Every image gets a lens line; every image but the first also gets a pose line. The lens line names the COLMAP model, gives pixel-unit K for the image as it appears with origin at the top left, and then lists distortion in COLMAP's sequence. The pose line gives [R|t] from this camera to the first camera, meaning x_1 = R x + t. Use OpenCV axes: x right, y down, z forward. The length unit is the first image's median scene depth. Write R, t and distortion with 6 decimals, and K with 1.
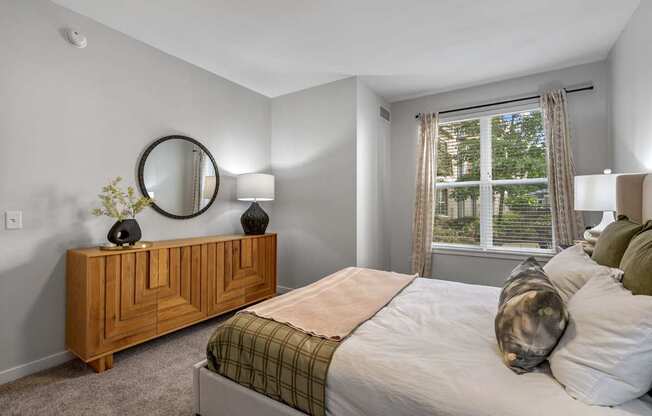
lens RADIAL K [[303.9, 0, 343.3], [0, 303.9, 207.0], [0, 0, 1]] dist [-0.001779, -0.000209]
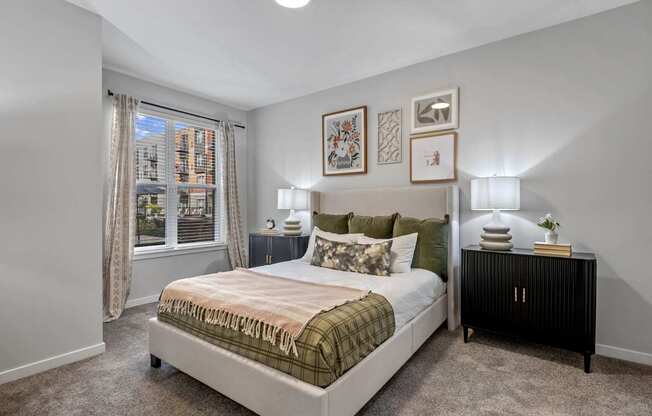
lens RADIAL K [[303.9, 0, 343.3], [0, 303.9, 207.0], [0, 0, 1]] dist [-0.001779, -0.000209]
pose [[0.055105, 0.003694, 0.998474, -0.626057], [0.001312, 0.999992, -0.003773, 0.003185], [-0.998480, 0.001518, 0.055099, 0.421665]]
